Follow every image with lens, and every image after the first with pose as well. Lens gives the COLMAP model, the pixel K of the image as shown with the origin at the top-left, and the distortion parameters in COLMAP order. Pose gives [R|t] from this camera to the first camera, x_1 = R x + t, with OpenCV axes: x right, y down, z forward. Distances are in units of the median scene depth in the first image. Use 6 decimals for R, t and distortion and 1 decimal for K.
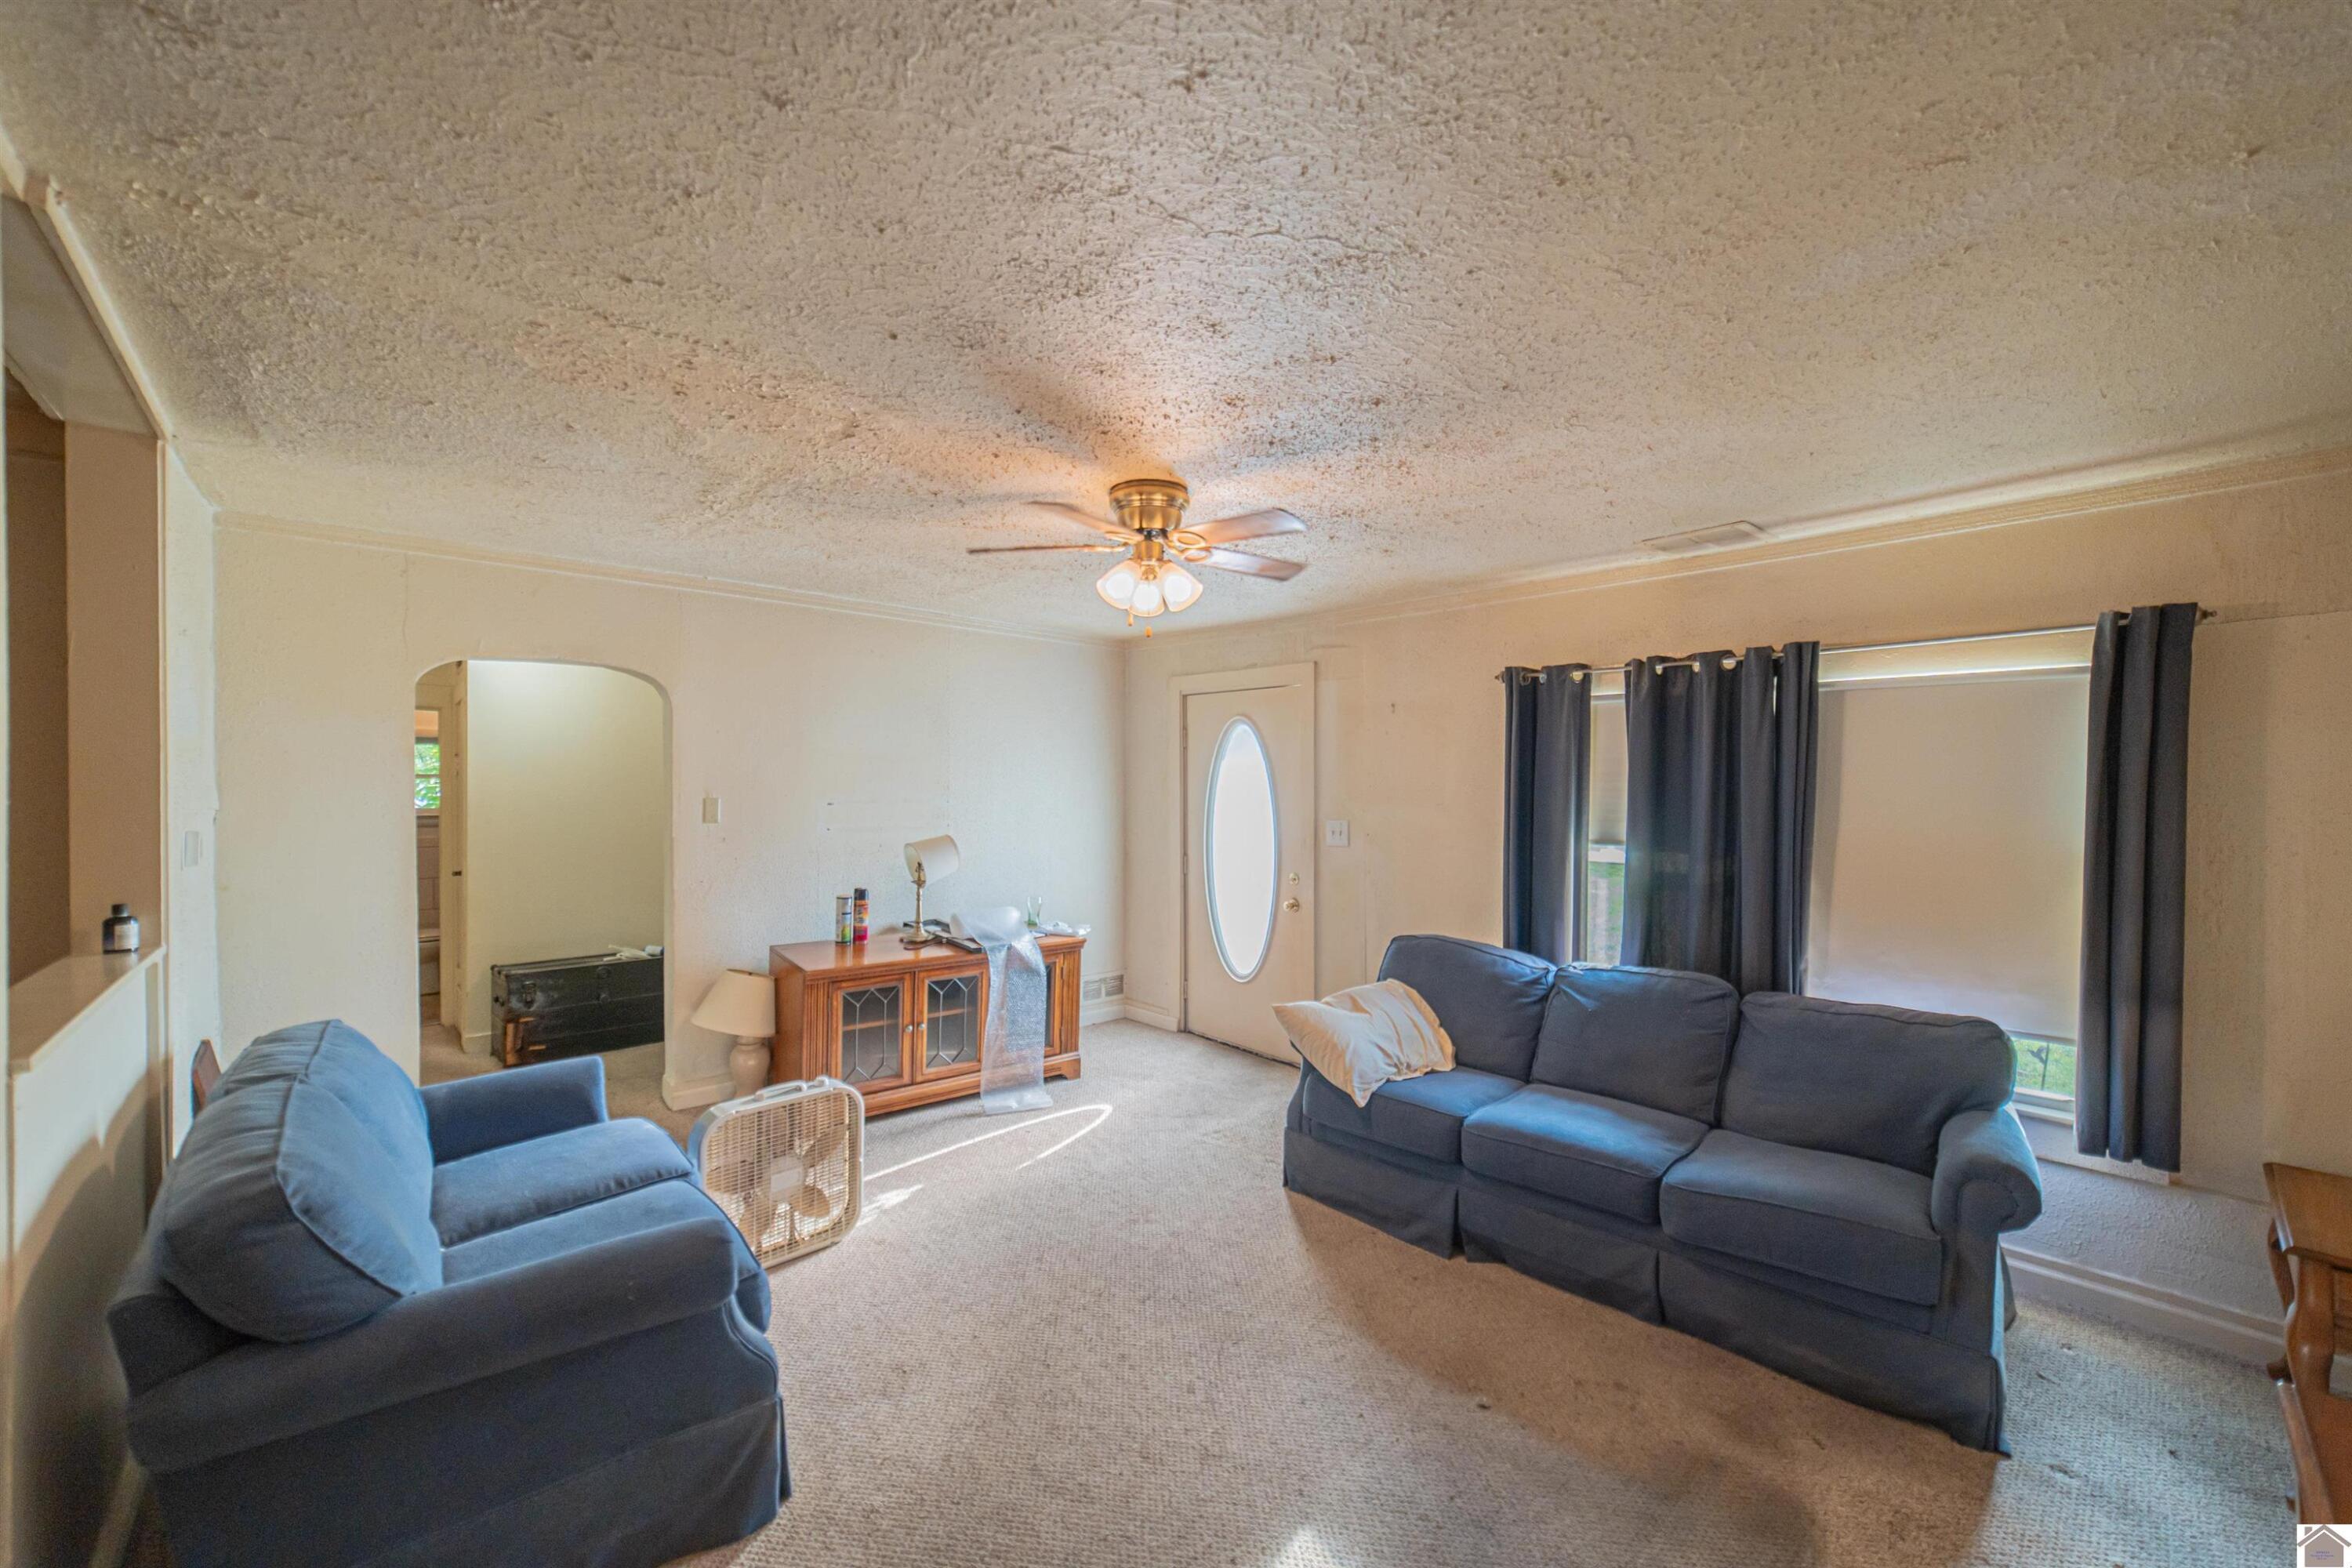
lens RADIAL K [[909.2, 0, 1176.0], [0, 909.2, 784.0], [0, 0, 1]] dist [-0.012580, 0.000004]
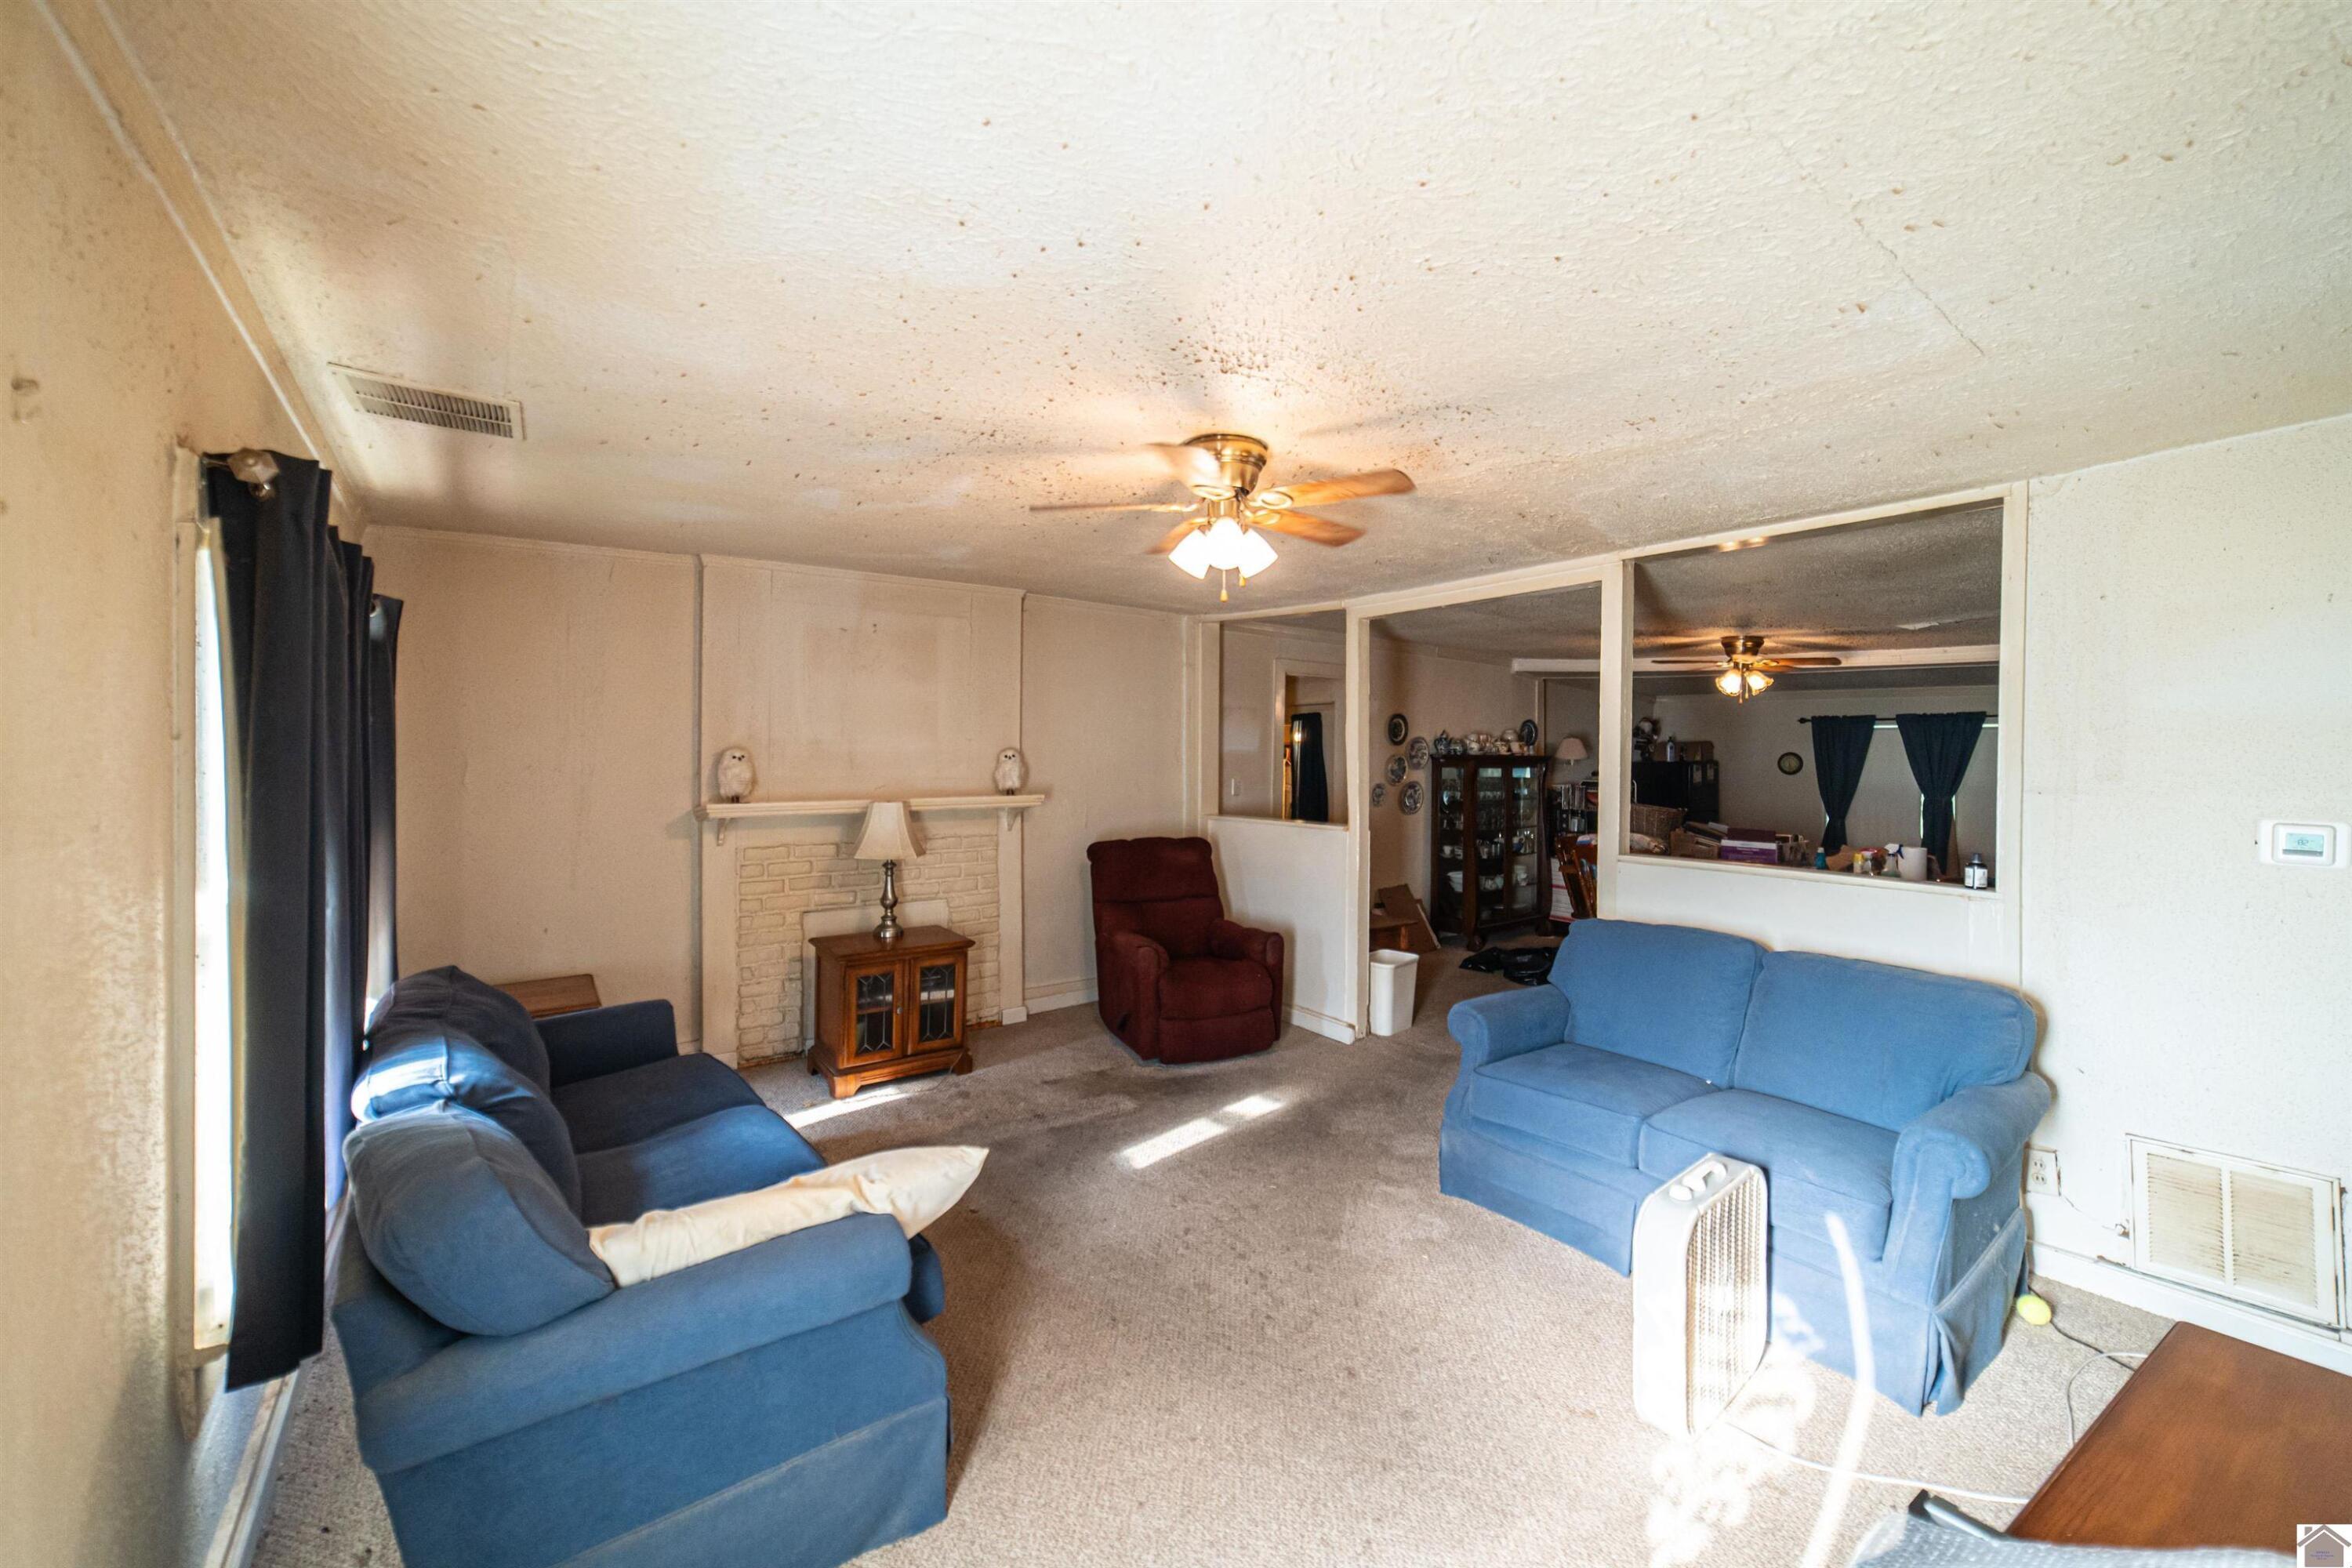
lens RADIAL K [[928.0, 0, 1176.0], [0, 928.0, 784.0], [0, 0, 1]] dist [-0.020376, 0.000031]
pose [[-0.993171, -0.019532, 0.115017, -0.073360], [-0.015908, 0.999350, 0.032345, -0.002080], [-0.115574, 0.030295, -0.992837, 1.535307]]
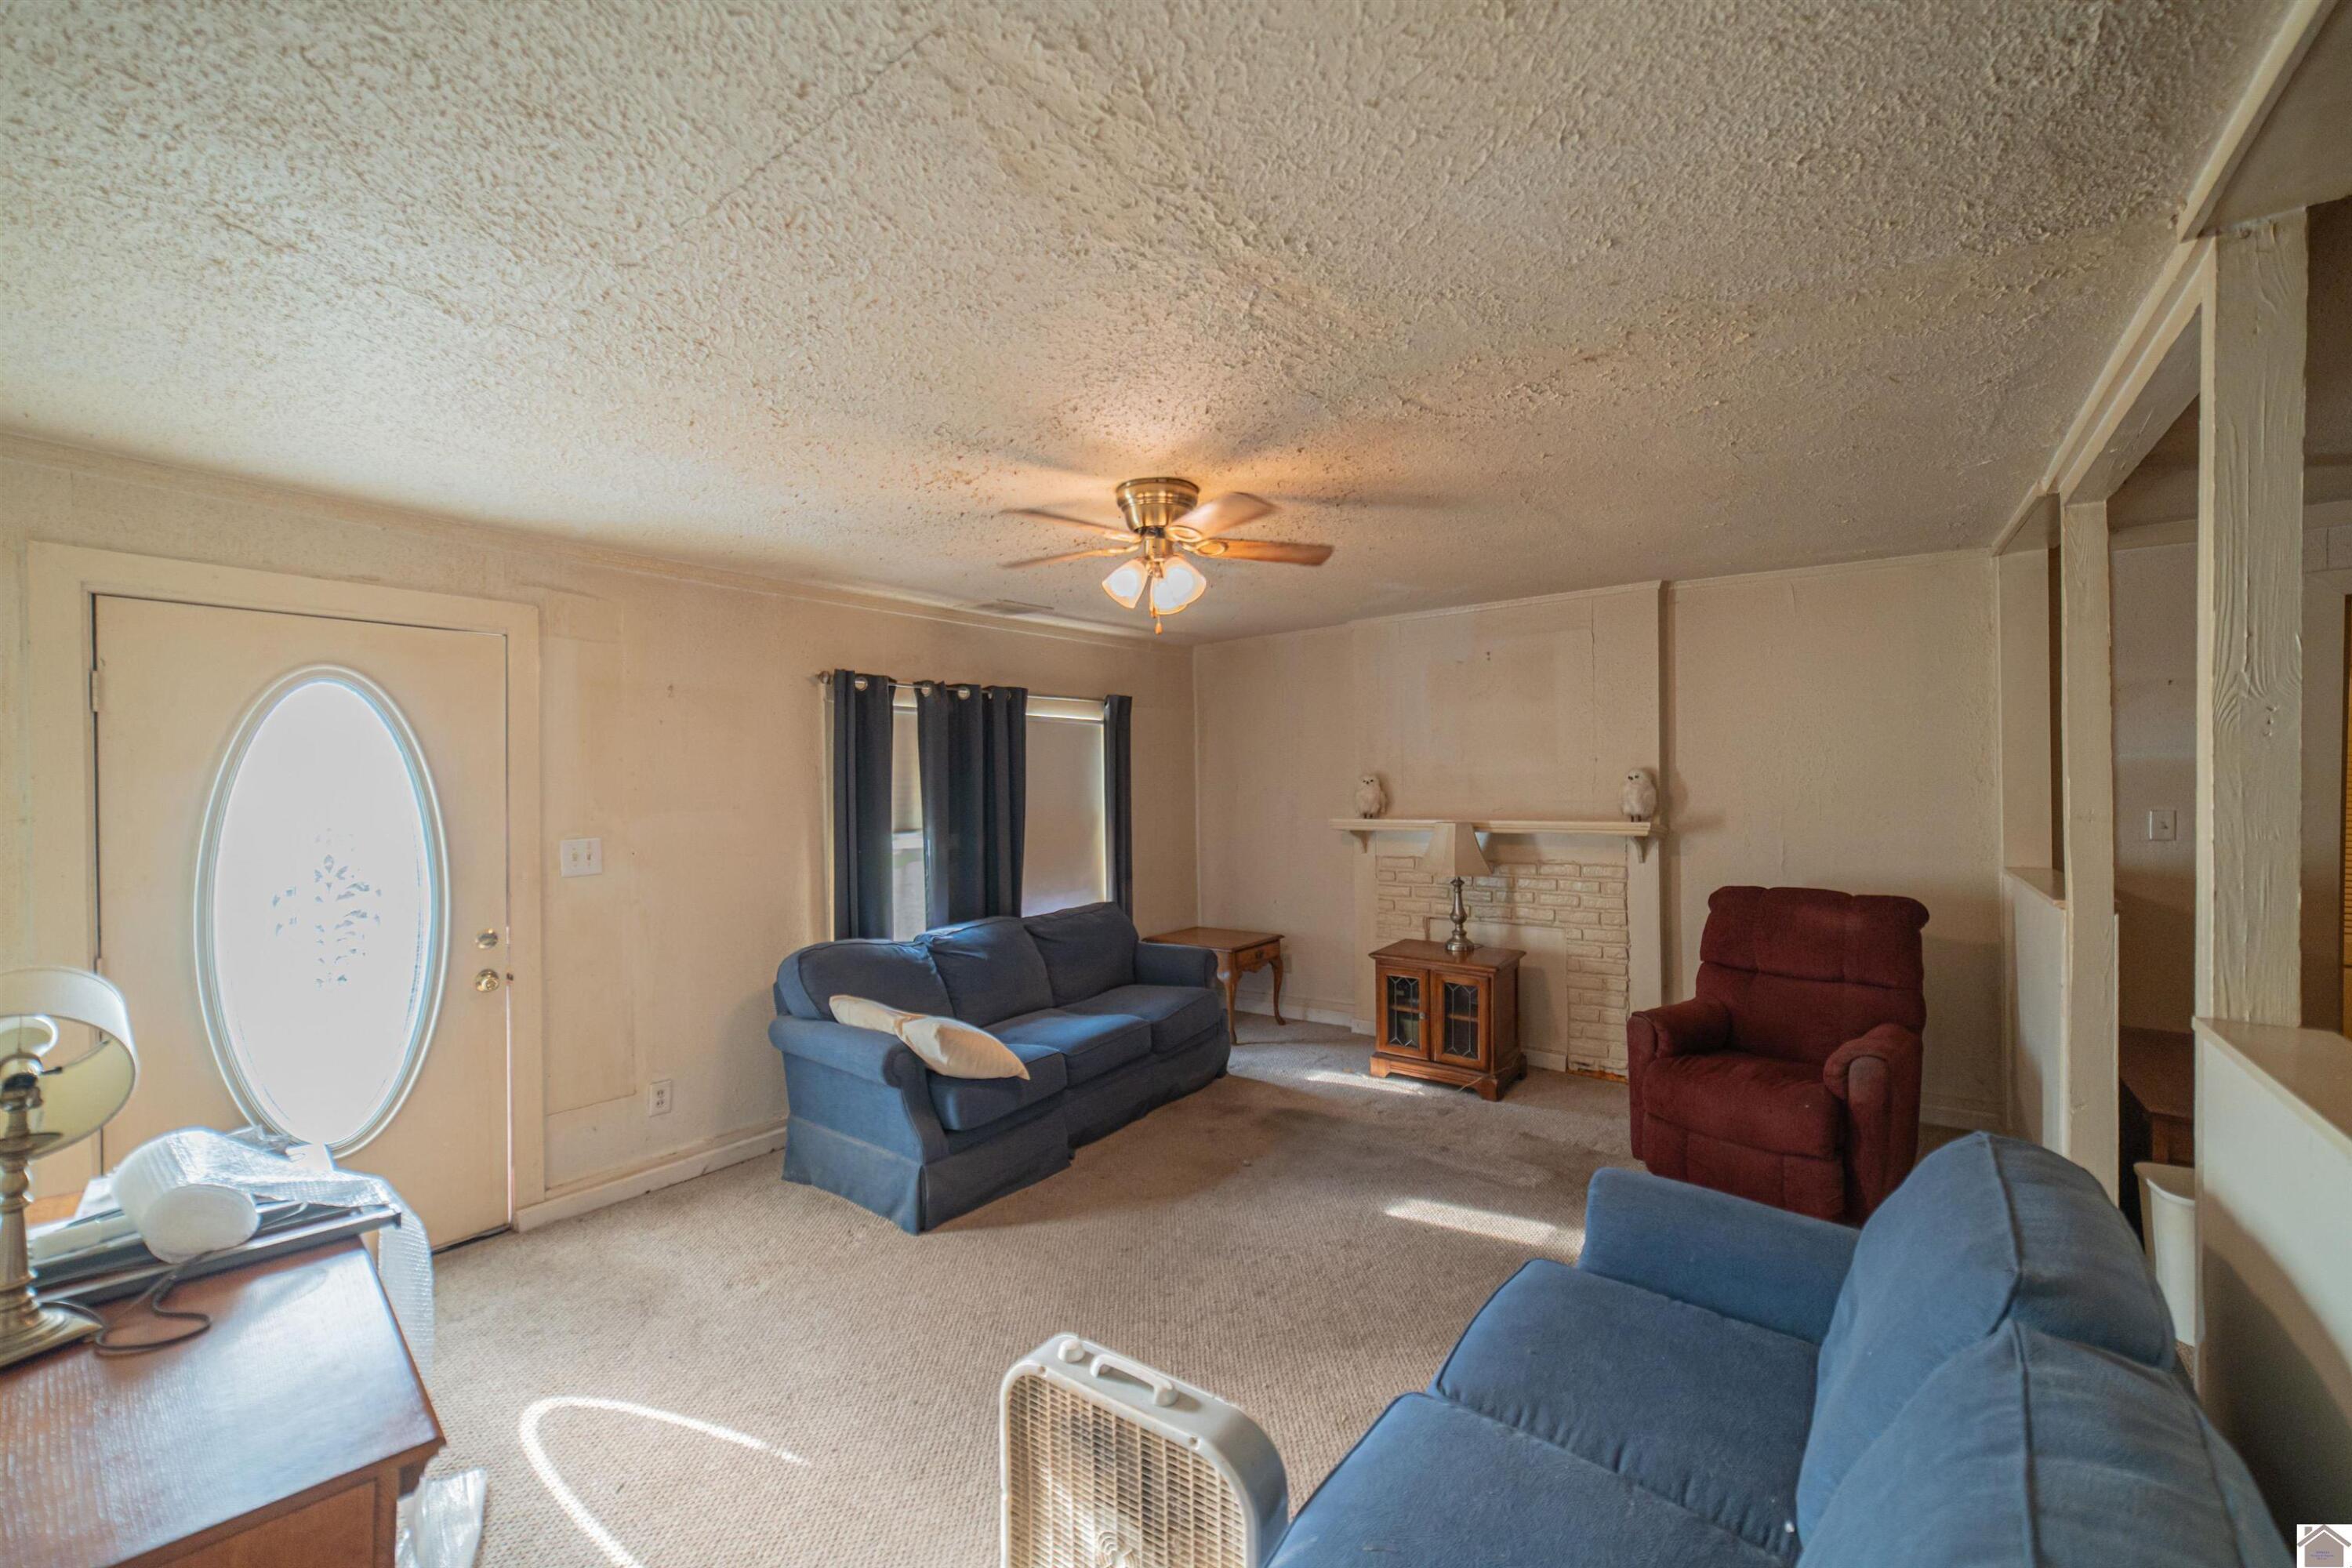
lens RADIAL K [[909.2, 0, 1176.0], [0, 909.2, 784.0], [0, 0, 1]] dist [-0.012580, 0.000004]
pose [[-0.156180, -0.006742, 0.987706, -0.814227], [0.013274, 0.999872, 0.008924, -0.004223], [-0.987639, 0.014504, -0.156071, 0.904074]]
